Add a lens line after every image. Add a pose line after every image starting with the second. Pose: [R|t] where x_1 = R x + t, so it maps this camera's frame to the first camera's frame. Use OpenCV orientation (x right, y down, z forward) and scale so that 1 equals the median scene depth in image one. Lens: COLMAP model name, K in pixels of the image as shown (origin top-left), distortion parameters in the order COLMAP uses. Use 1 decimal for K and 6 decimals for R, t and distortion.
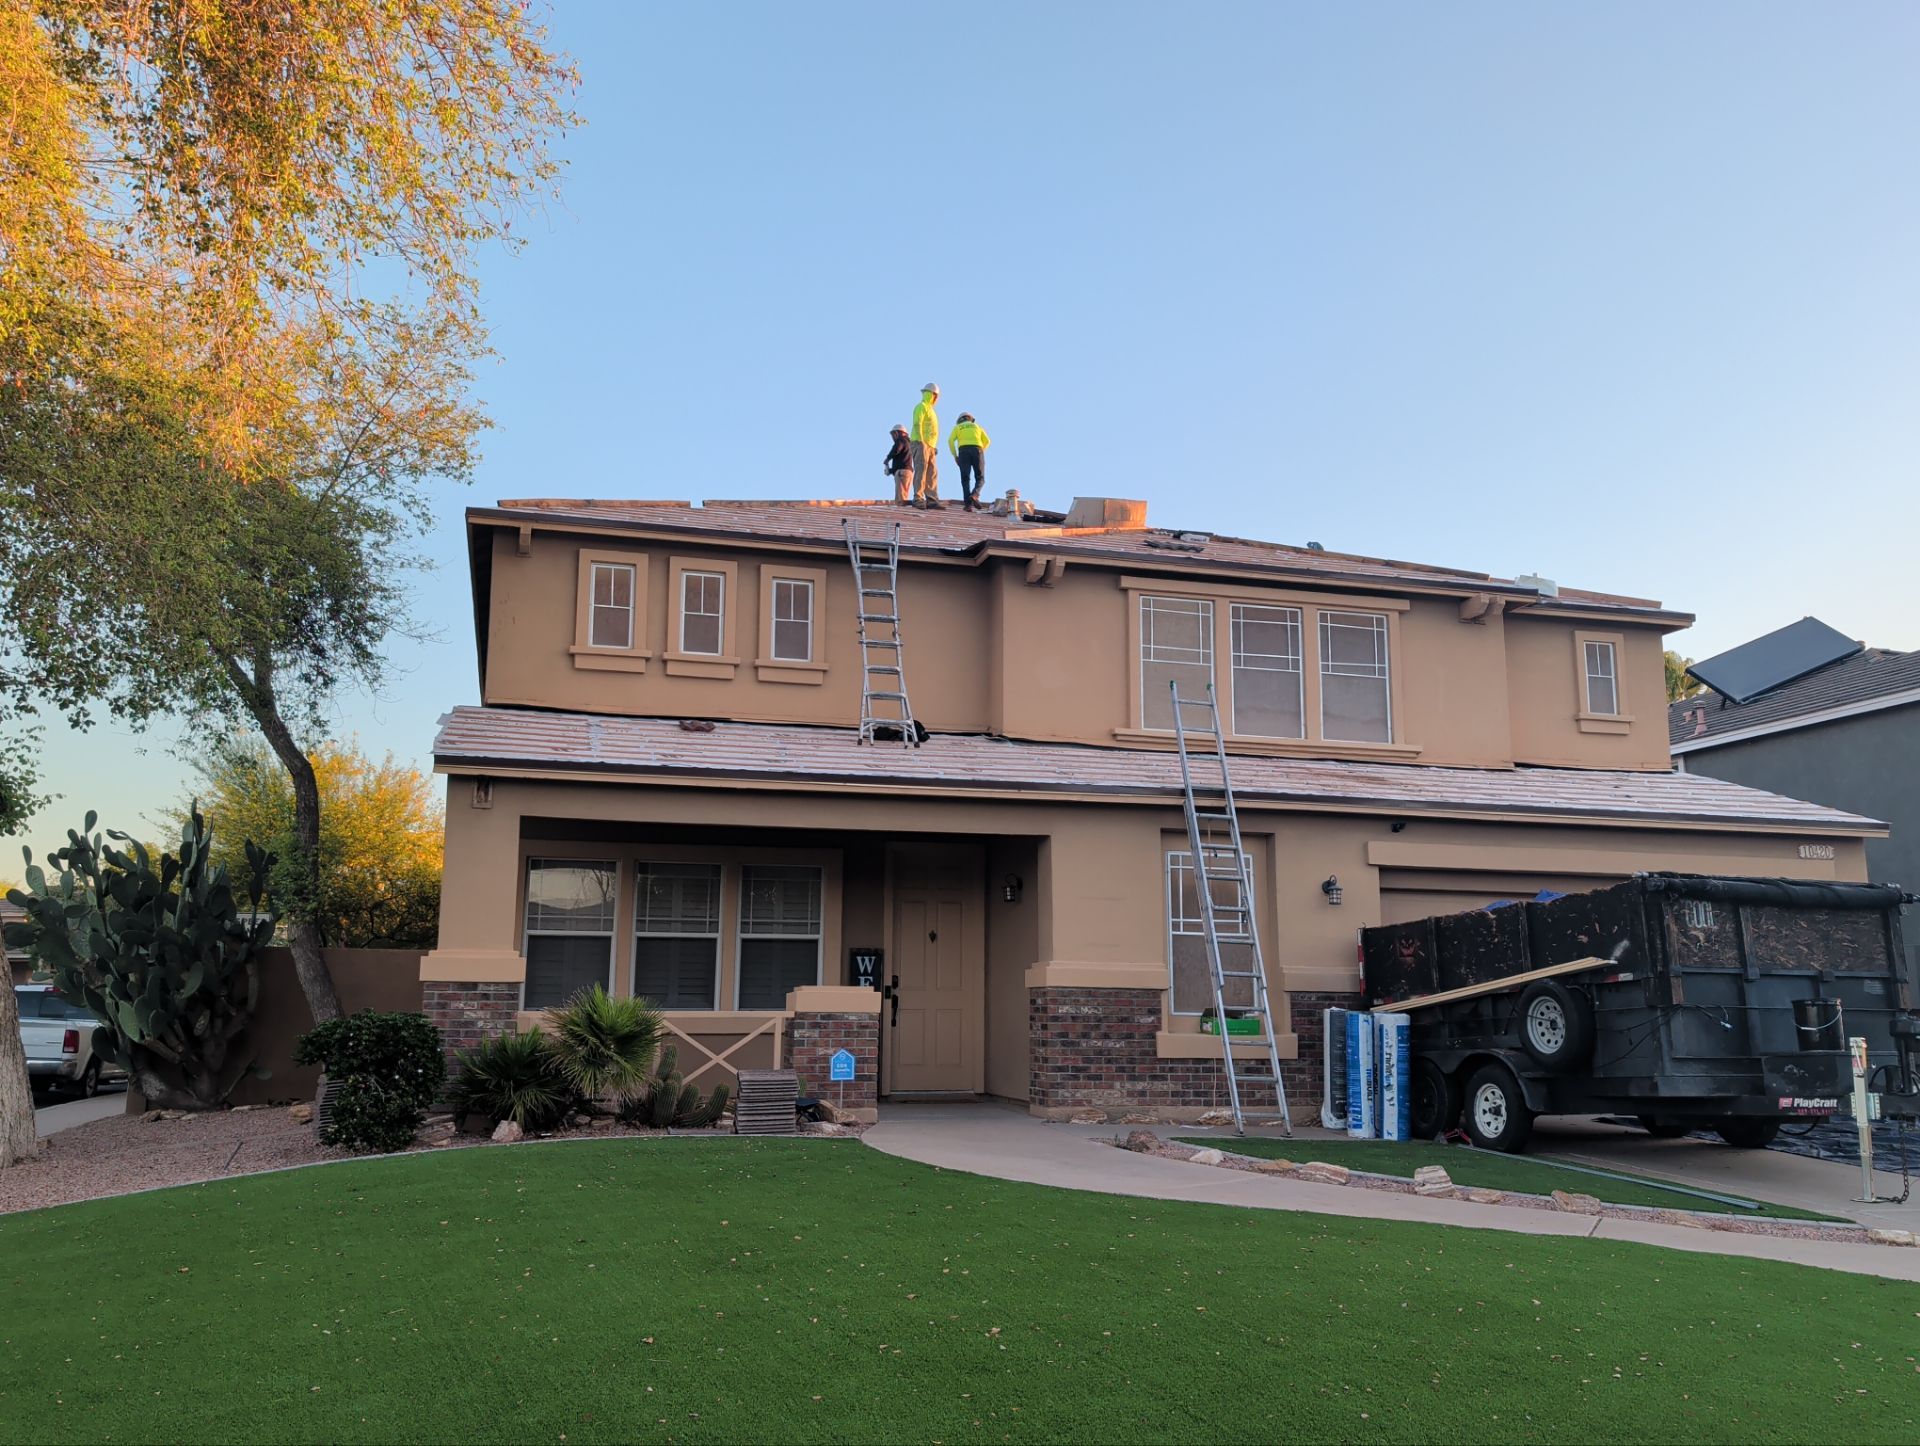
lens RADIAL K [[1607.7, 0, 960.0], [0, 1607.7, 723.0], [0, 0, 1]] dist [0.072698, -0.170793]
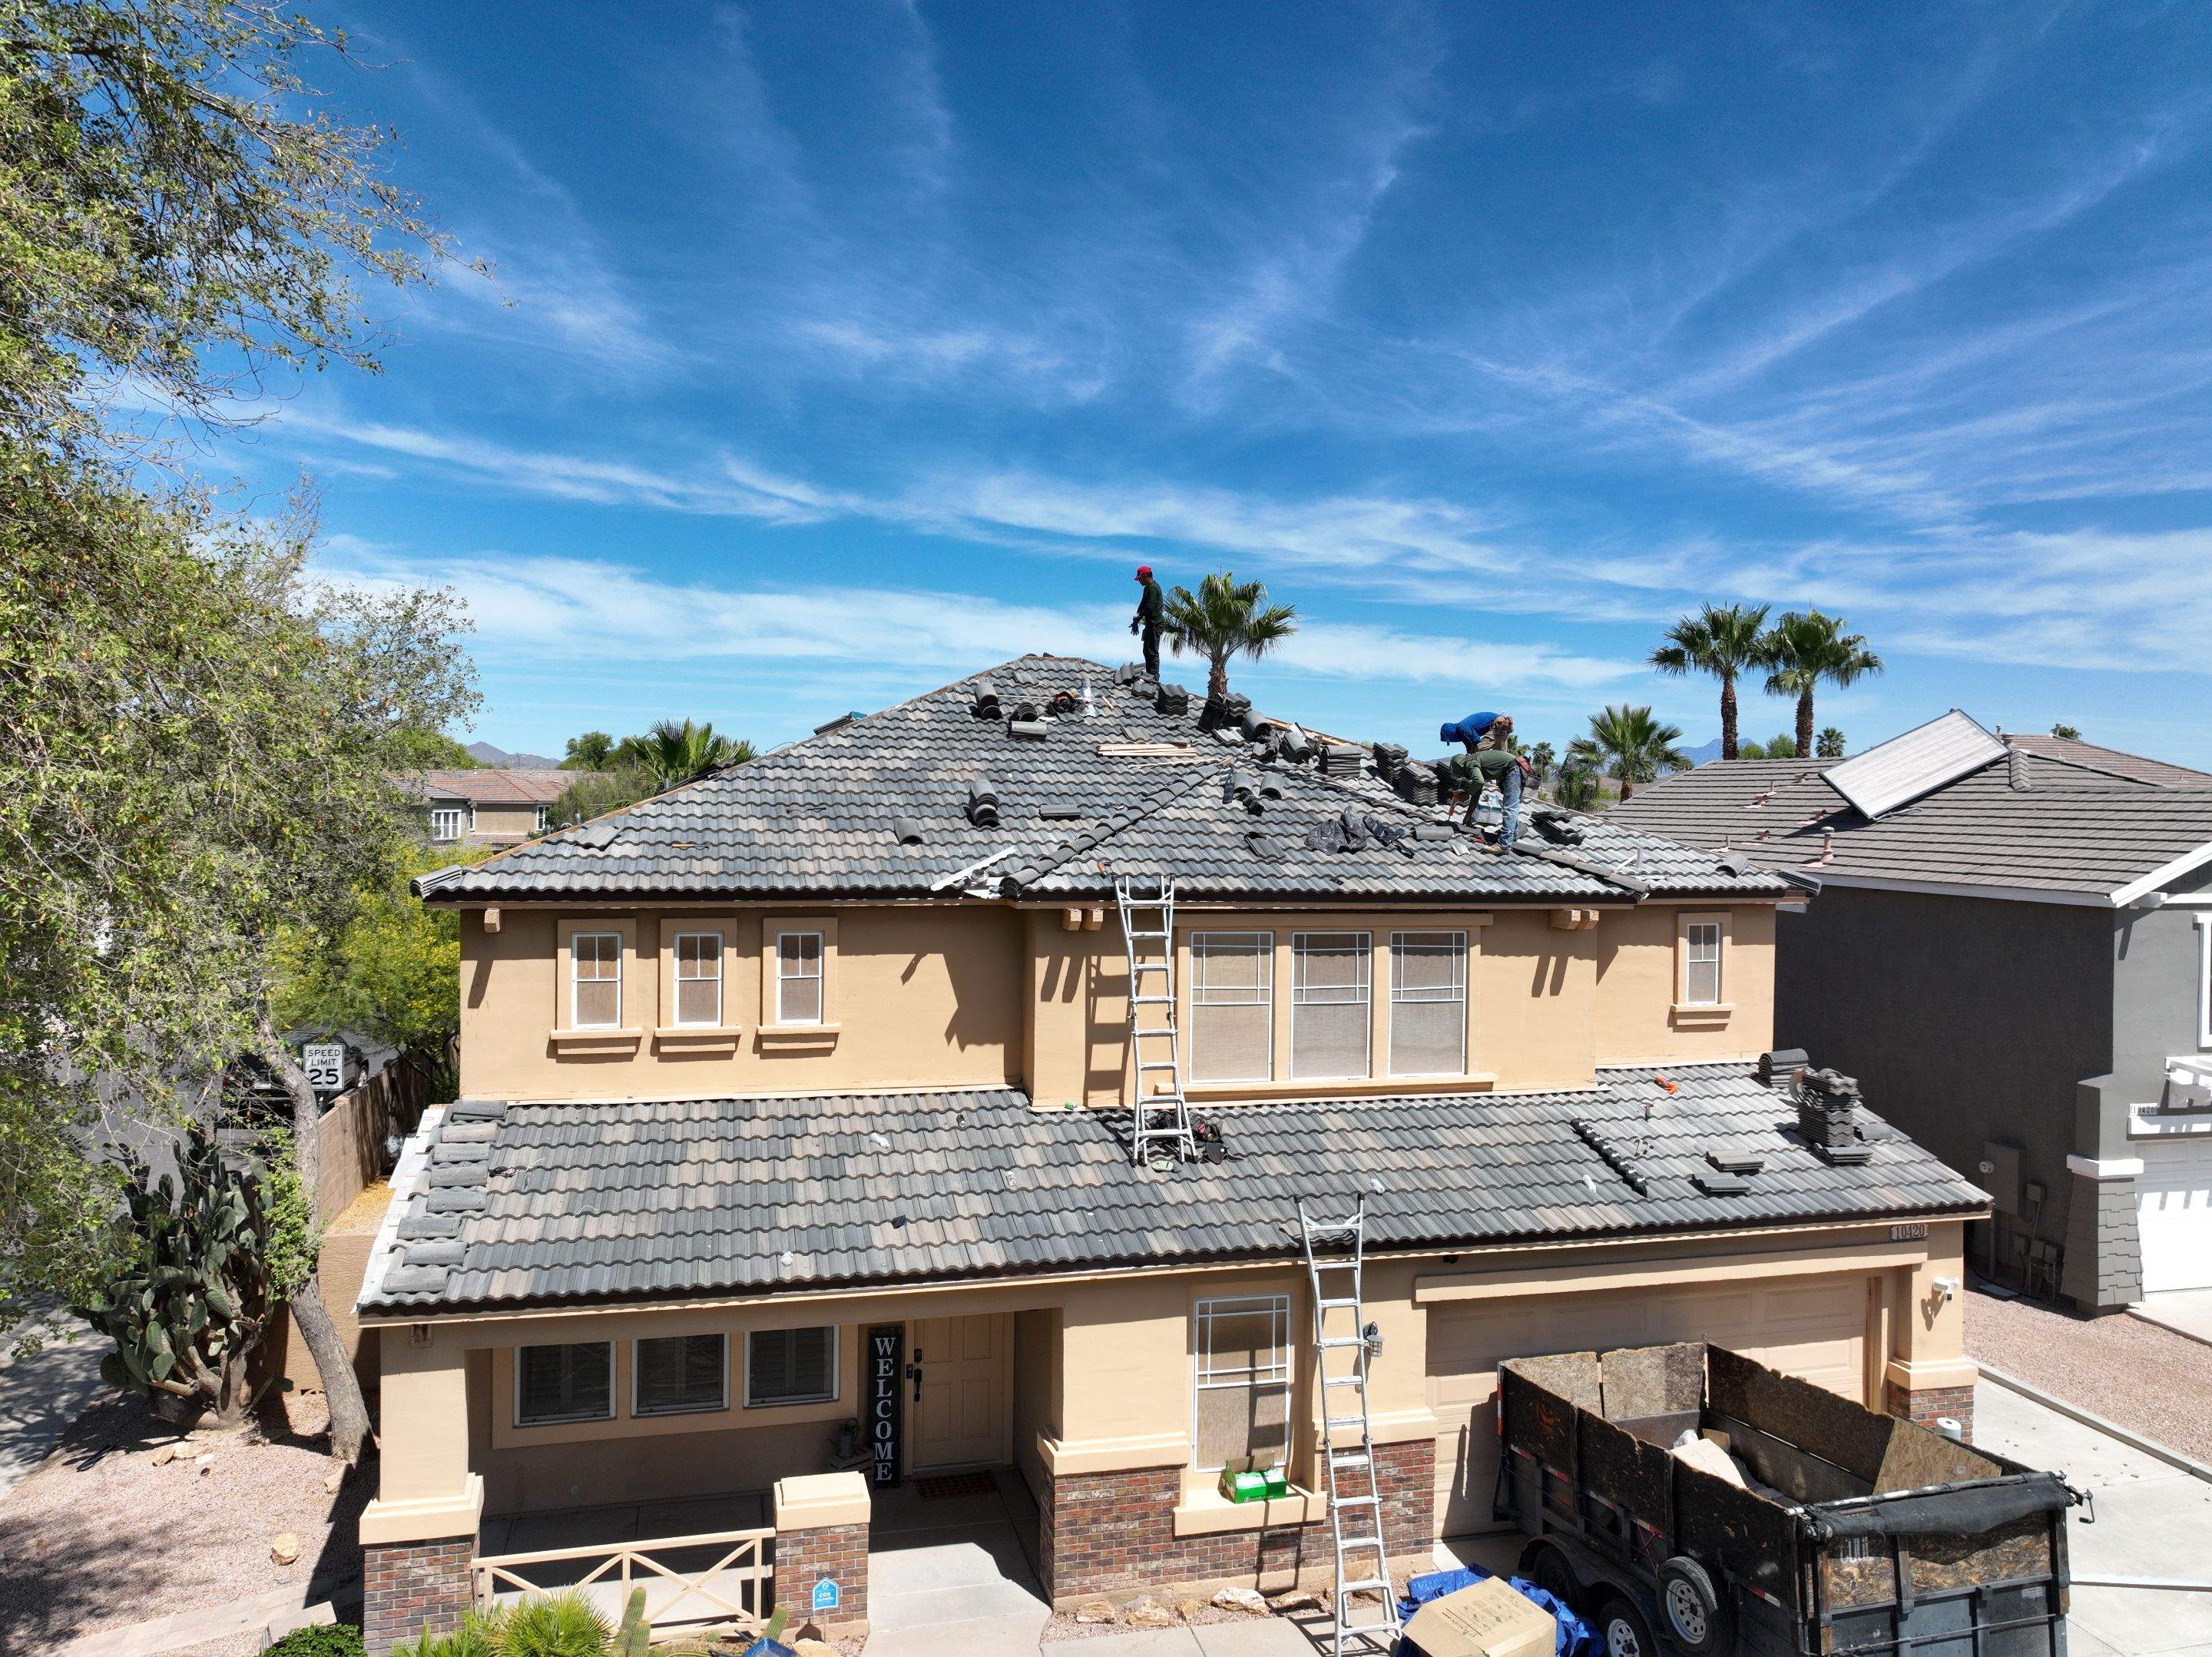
lens RADIAL K [[1561.2, 0, 1102.3], [0, 1561.2, 824.1], [0, 0, 1]] dist [0.002909, -0.000506]
pose [[0.999834, 0.009276, -0.015657, 0.088517], [-0.005971, 0.979922, 0.199290, -0.368932], [0.017191, -0.199164, 0.979815, 0.182928]]
